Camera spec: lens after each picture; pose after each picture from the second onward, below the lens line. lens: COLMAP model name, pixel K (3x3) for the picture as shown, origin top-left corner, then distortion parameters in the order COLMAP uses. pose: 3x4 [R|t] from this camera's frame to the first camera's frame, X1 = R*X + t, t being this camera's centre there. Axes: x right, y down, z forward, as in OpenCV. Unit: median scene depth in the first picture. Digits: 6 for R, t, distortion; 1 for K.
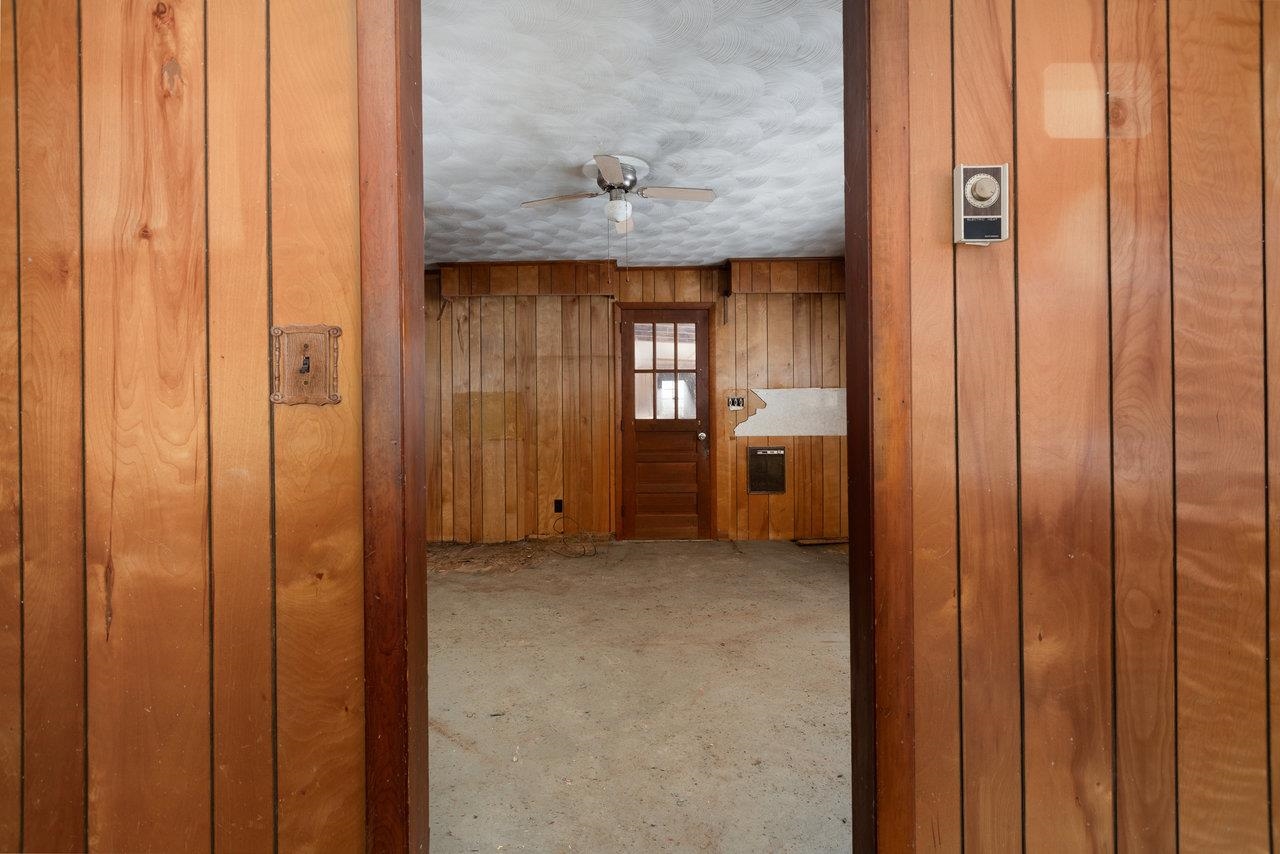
lens RADIAL K [[591.2, 0, 633.2], [0, 591.2, 408.4], [0, 0, 1]] dist [-0.001554, -0.000462]
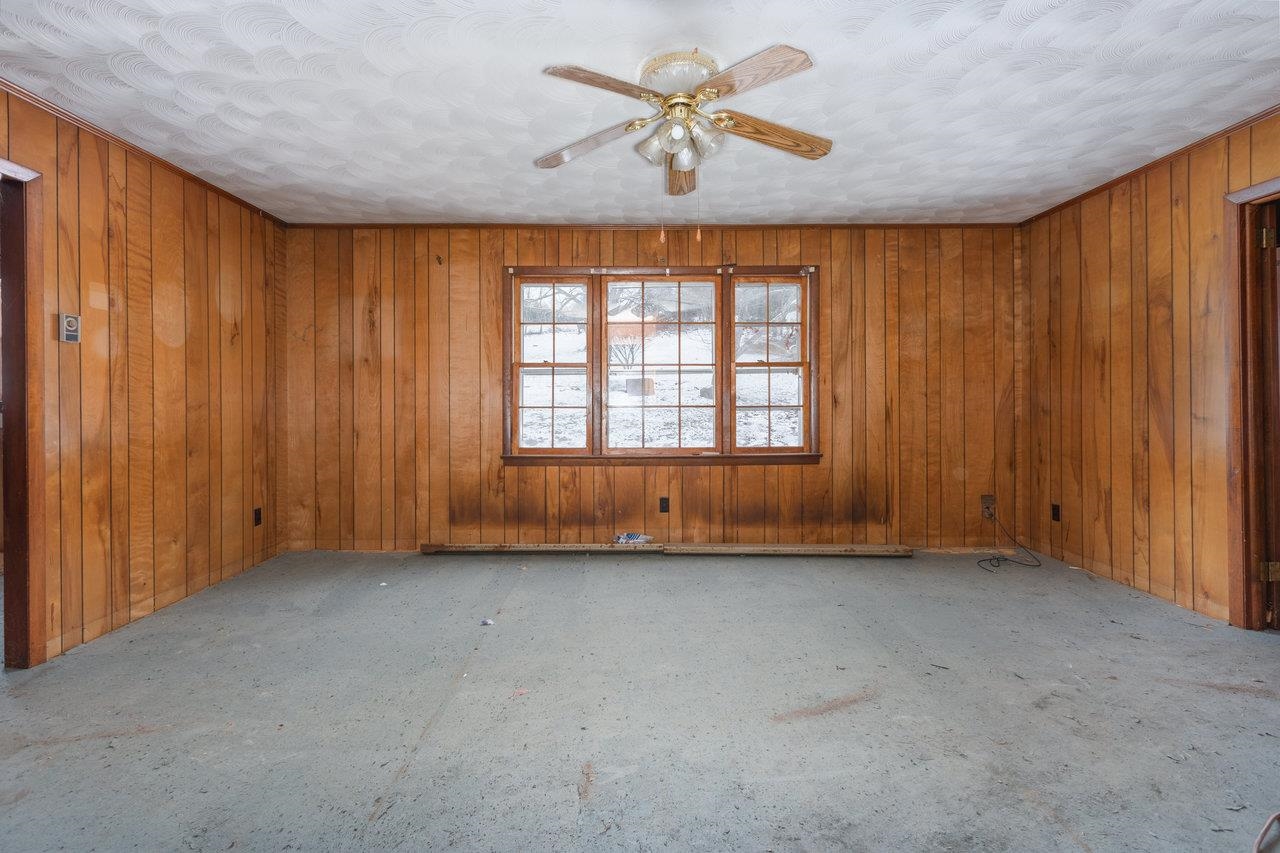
lens RADIAL K [[591.2, 0, 633.2], [0, 591.2, 407.9], [0, 0, 1]] dist [-0.001554, -0.000462]
pose [[0.002673, 0.000346, 0.999996, -2.149302], [-0.004699, 0.999989, -0.000334, 0.019312], [-0.999985, -0.004698, 0.002675, -1.638111]]
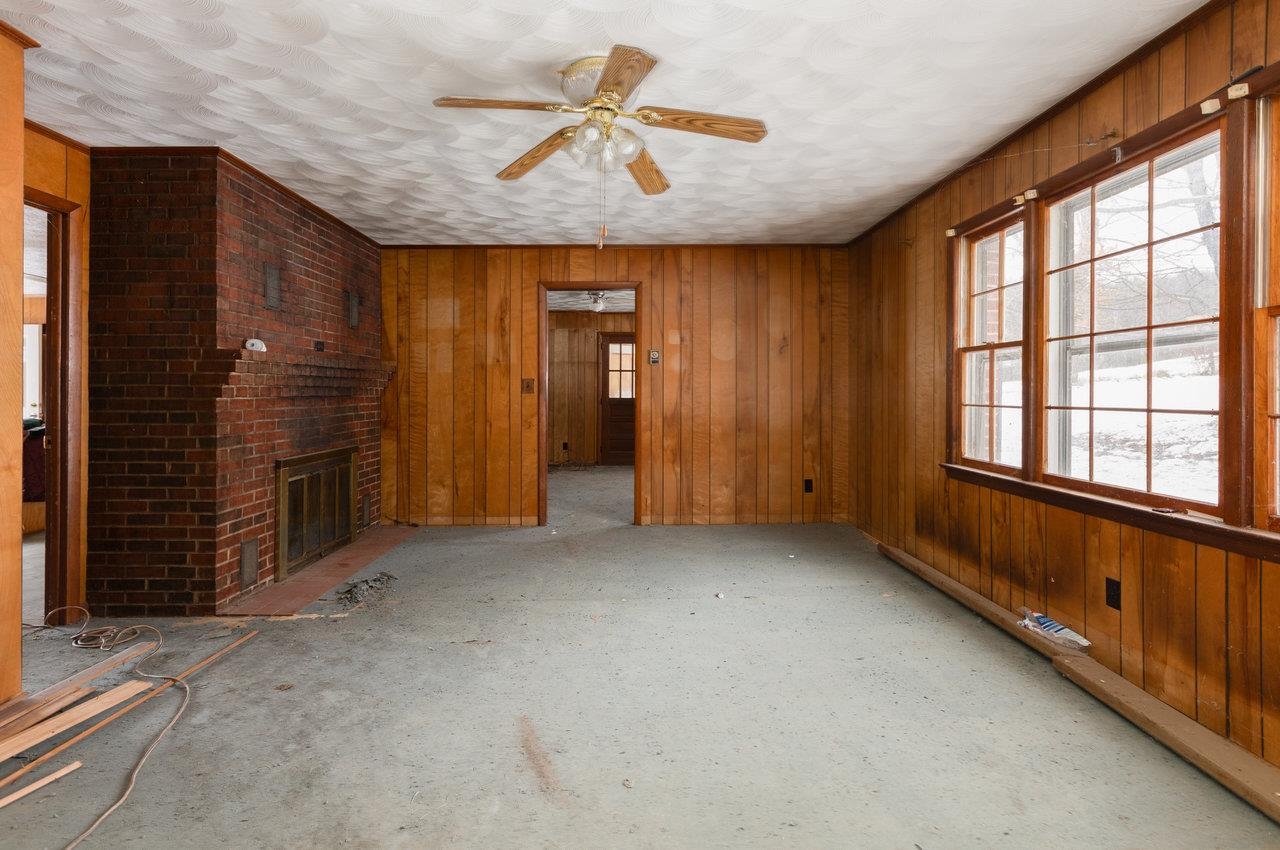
lens RADIAL K [[588.3, 0, 617.7], [0, 588.3, 392.3], [0, 0, 1]] dist [0.001188, 0.000275]
pose [[0.999777, 0.010741, -0.018157, 0.339780], [-0.010629, 0.999924, 0.006211, -0.054797], [0.018222, -0.006017, 0.999816, -4.254046]]
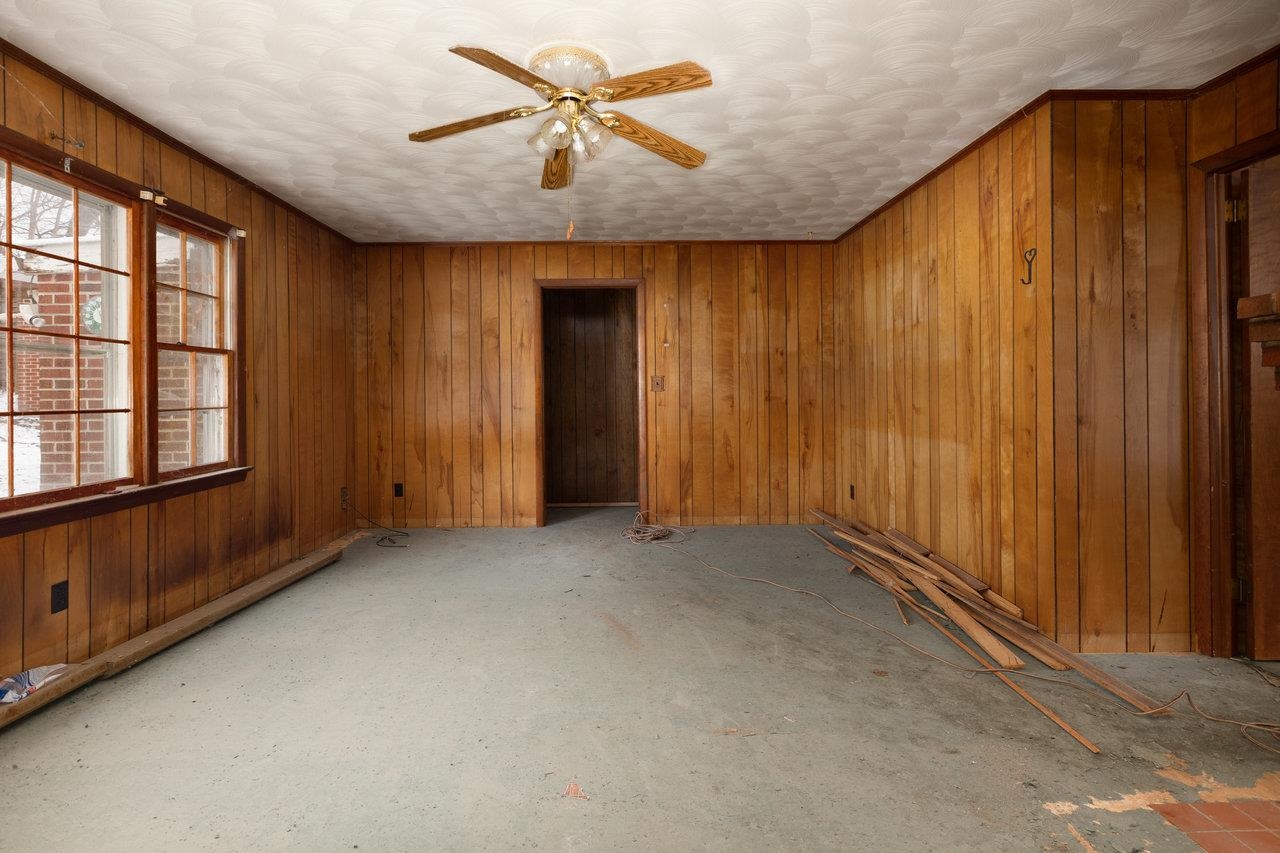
lens RADIAL K [[591.2, 0, 633.2], [0, 591.2, 407.9], [0, 0, 1]] dist [-0.001554, -0.000462]
pose [[-0.999728, 0.021250, -0.009643, -0.002611], [0.021128, 0.999697, 0.012640, 0.006372], [0.009909, 0.012432, -0.999874, 0.511795]]
